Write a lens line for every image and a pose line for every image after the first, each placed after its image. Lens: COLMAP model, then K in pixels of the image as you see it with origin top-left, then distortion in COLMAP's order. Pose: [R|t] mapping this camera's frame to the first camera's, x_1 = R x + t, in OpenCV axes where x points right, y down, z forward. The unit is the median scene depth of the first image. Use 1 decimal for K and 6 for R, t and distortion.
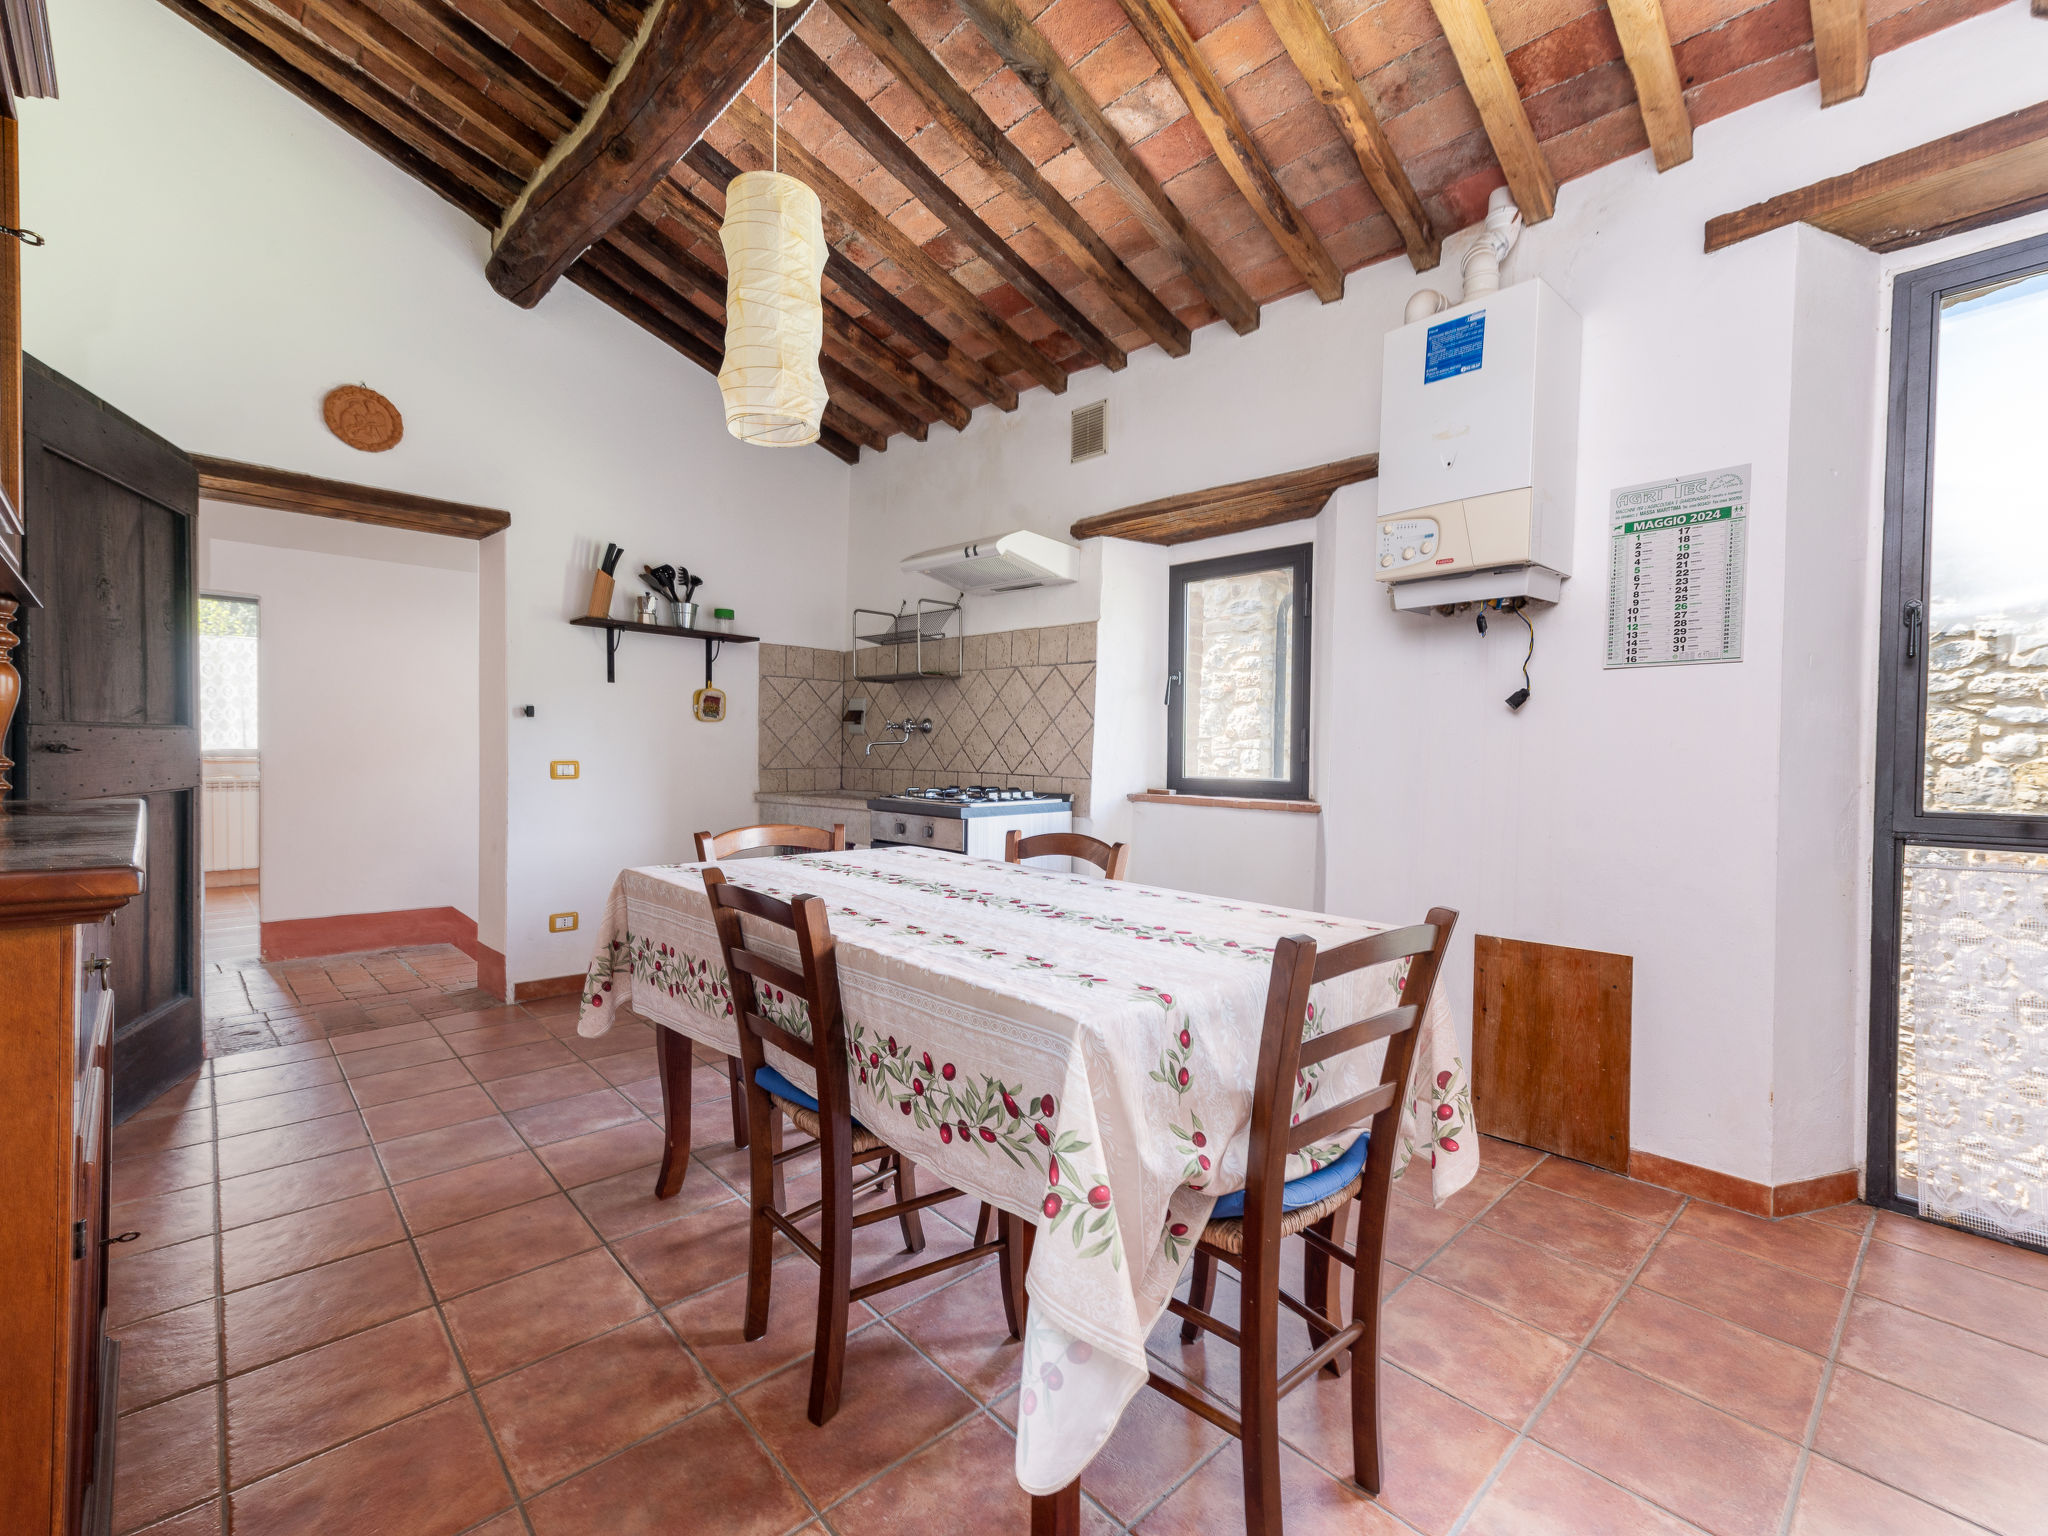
lens RADIAL K [[967.3, 0, 974.3], [0, 967.3, 807.7], [0, 0, 1]] dist [0.021117, -0.001889]
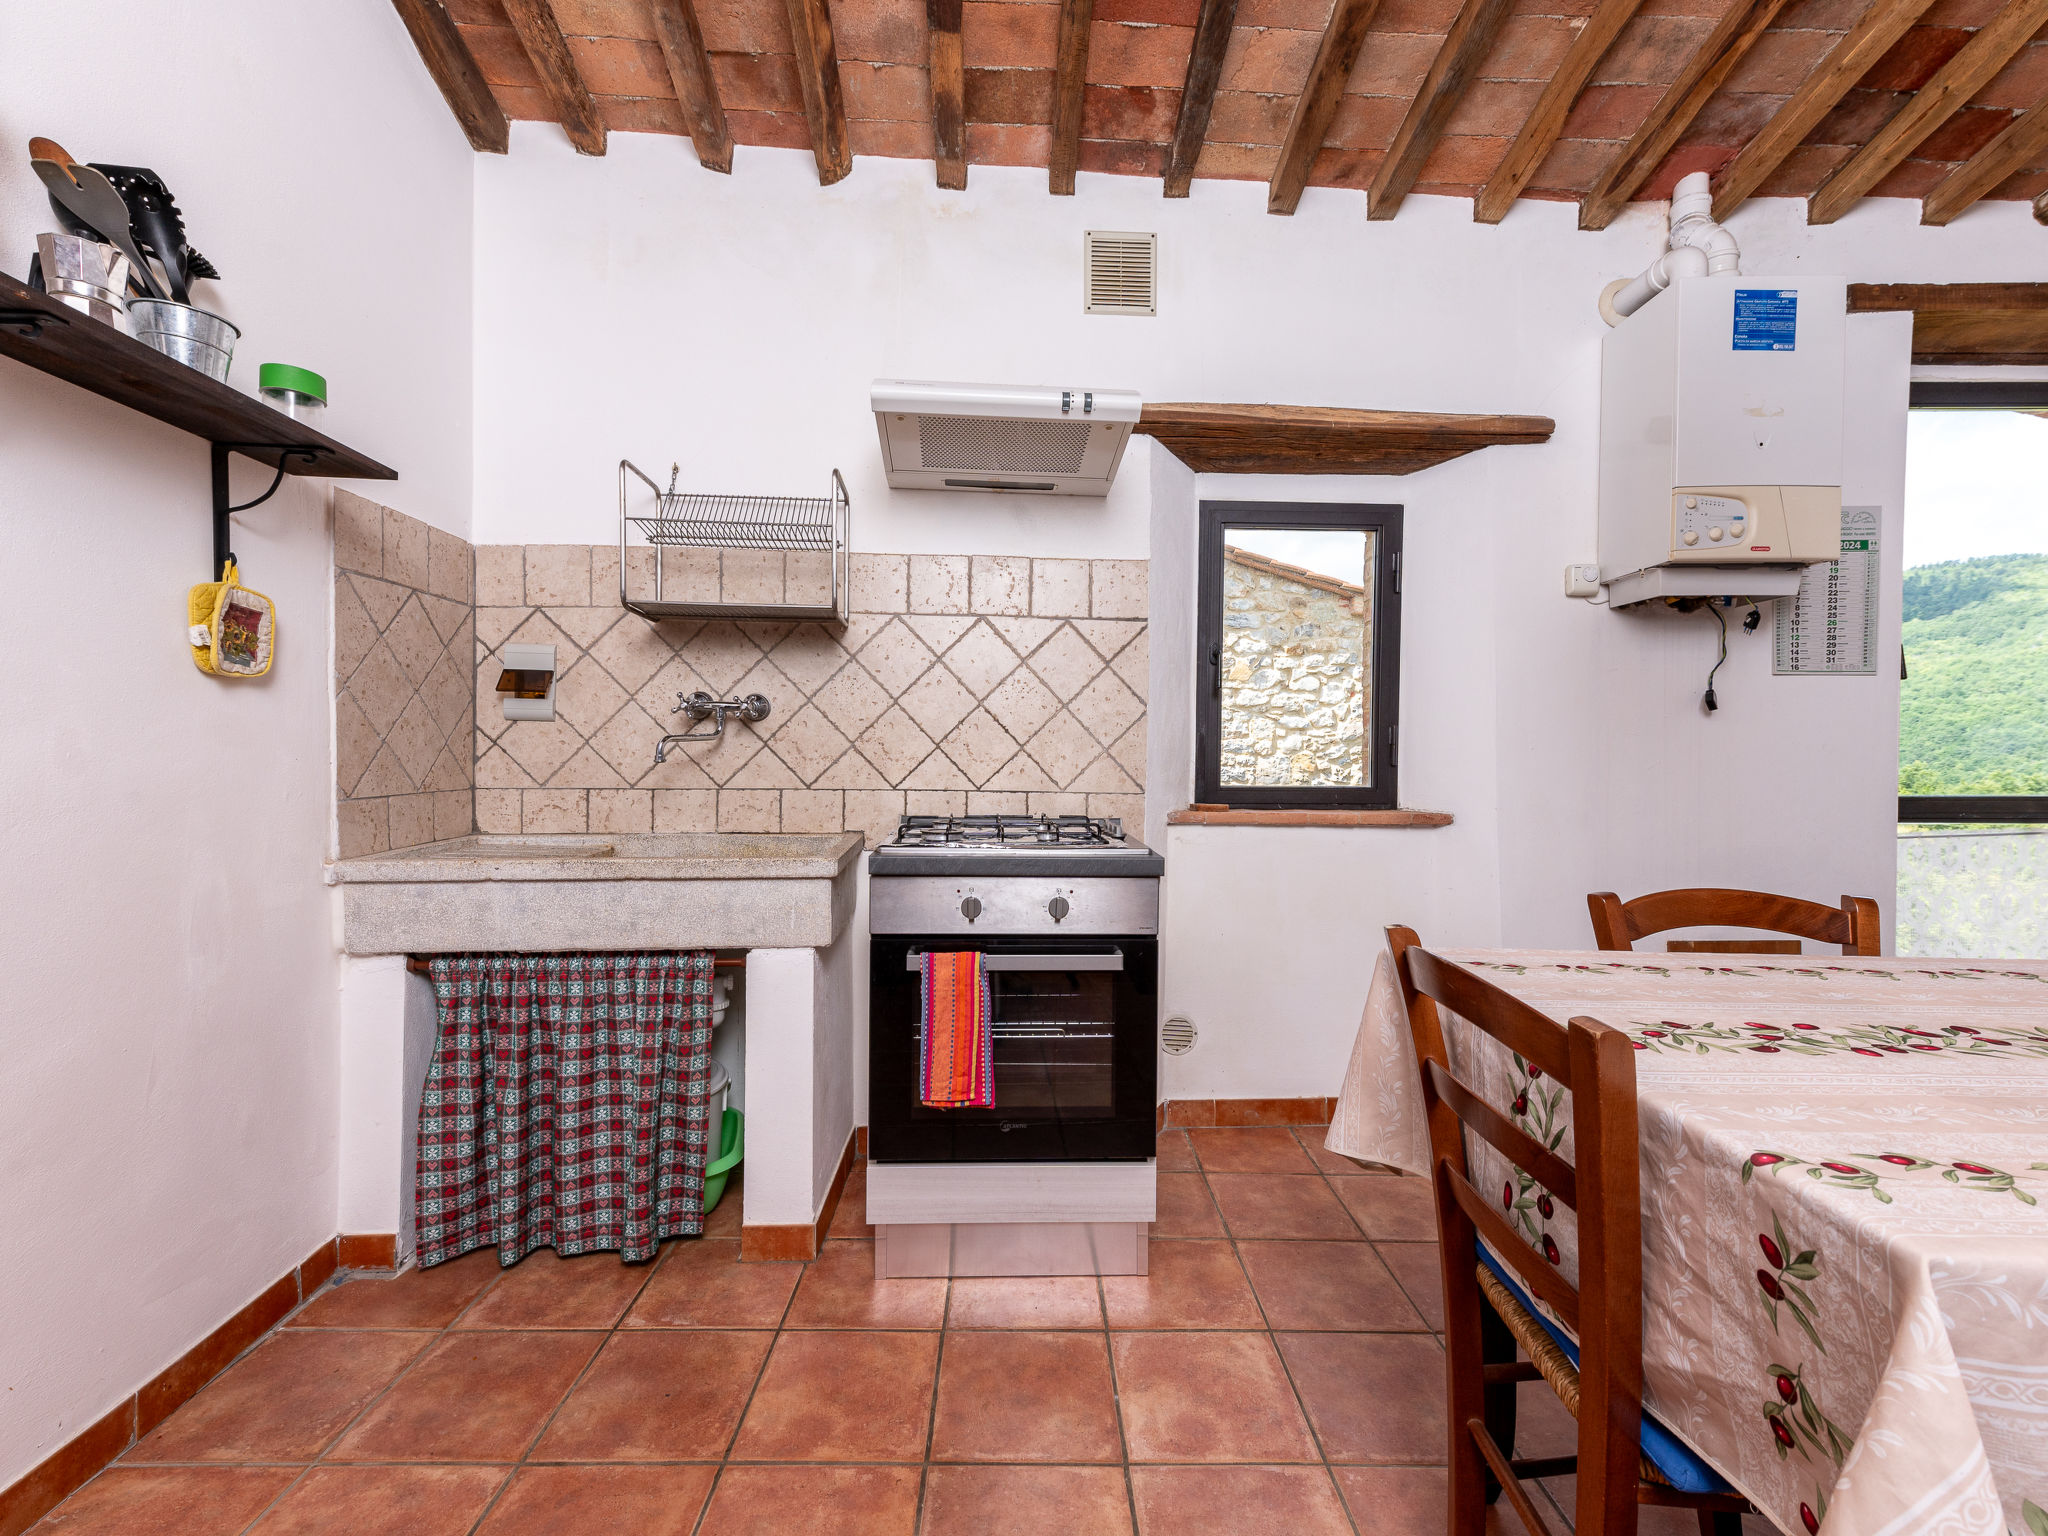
lens RADIAL K [[967.3, 0, 1078.8], [0, 967.3, 786.8], [0, 0, 1]] dist [0.021117, -0.001889]
pose [[0.615919, -0.035233, 0.787021, -0.402298], [0.046552, 0.998882, 0.008286, -0.039395], [-0.786433, 0.031533, 0.616871, 0.577154]]
